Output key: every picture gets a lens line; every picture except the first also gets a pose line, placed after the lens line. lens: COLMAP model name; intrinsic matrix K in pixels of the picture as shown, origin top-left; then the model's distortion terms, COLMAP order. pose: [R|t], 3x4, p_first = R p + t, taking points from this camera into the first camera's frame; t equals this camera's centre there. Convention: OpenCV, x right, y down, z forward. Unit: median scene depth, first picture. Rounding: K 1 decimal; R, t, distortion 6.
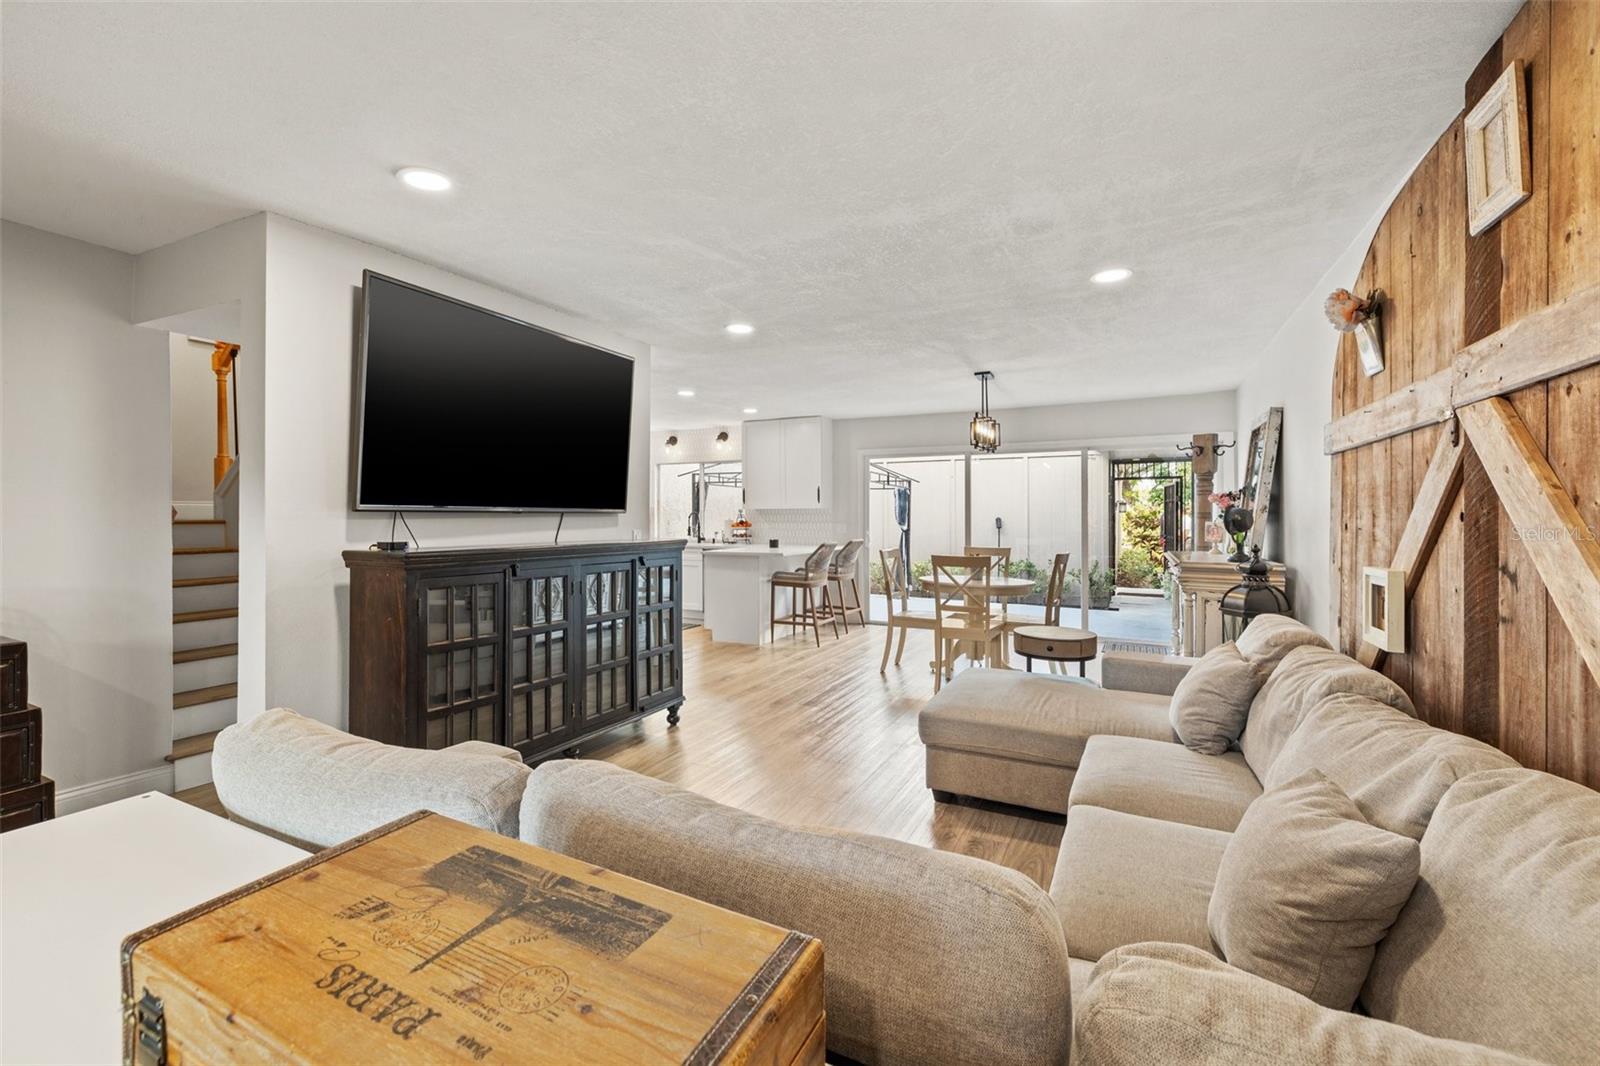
lens RADIAL K [[677.9, 0, 791.1], [0, 677.9, 521.8], [0, 0, 1]] dist [-0.001869, 0.000863]
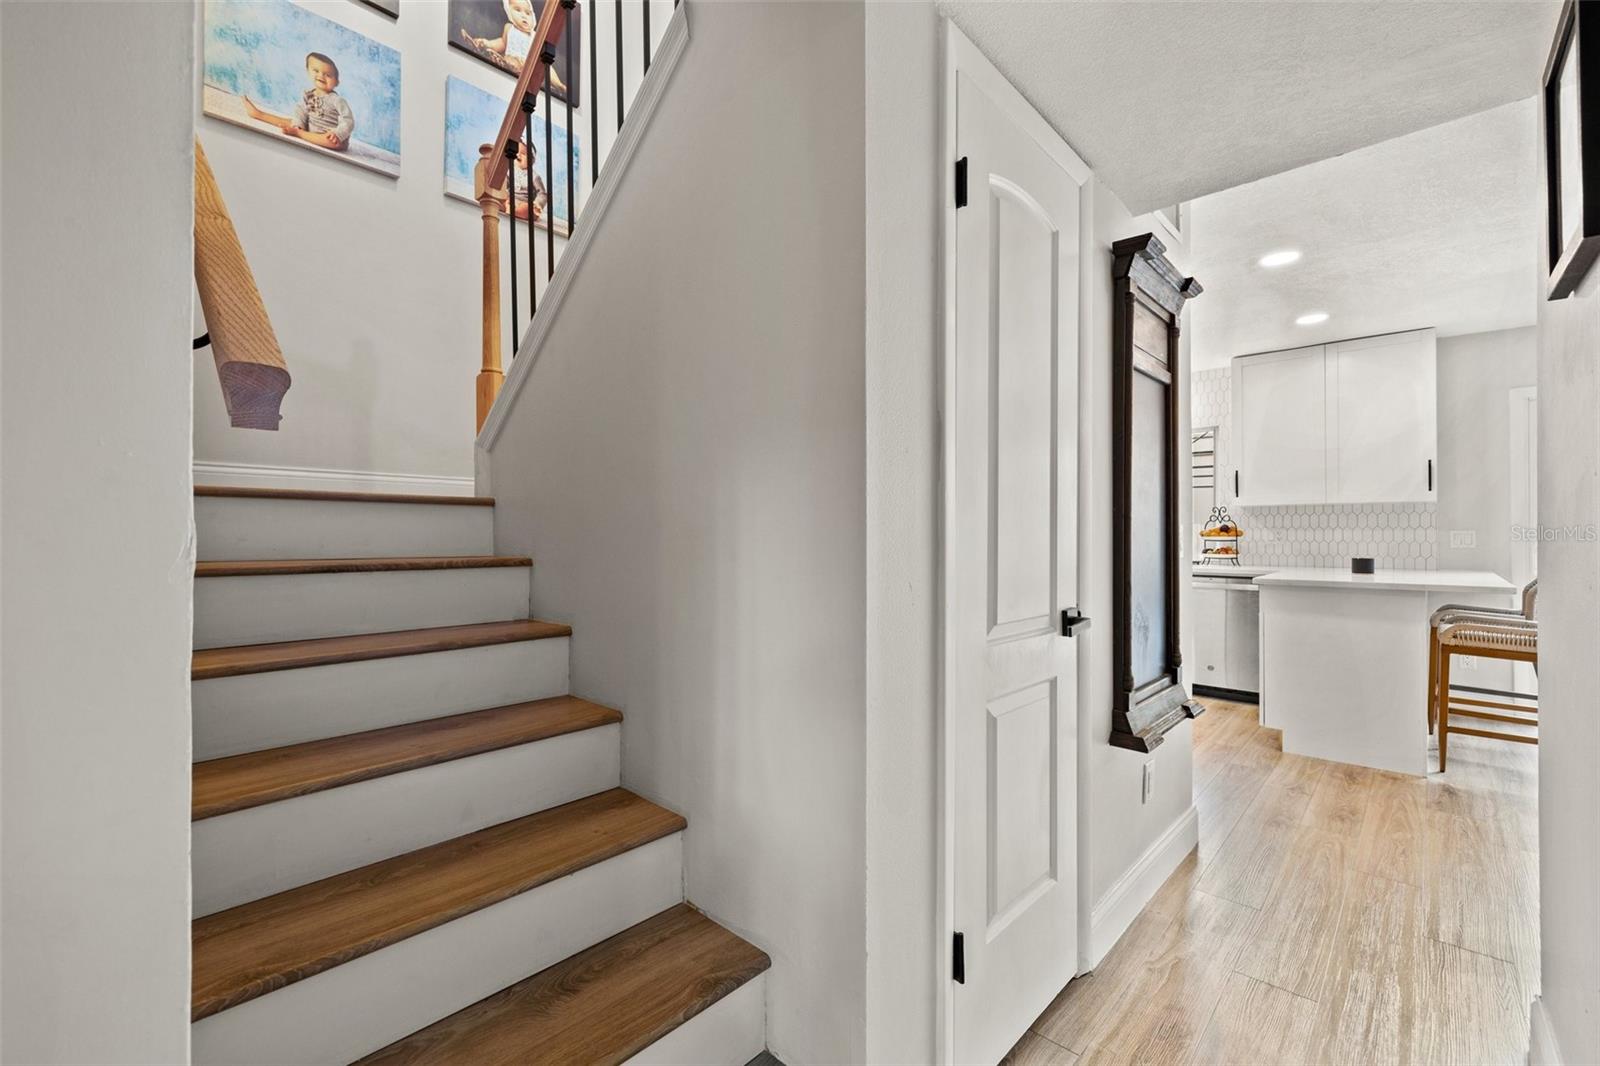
lens RADIAL K [[677.9, 0, 801.4], [0, 677.9, 537.2], [0, 0, 1]] dist [-0.001869, 0.000863]
pose [[0.962706, 0.008200, -0.270426, -0.307067], [-0.008755, 0.999961, -0.000848, 0.014217], [0.270409, 0.003184, 0.962740, 0.369673]]
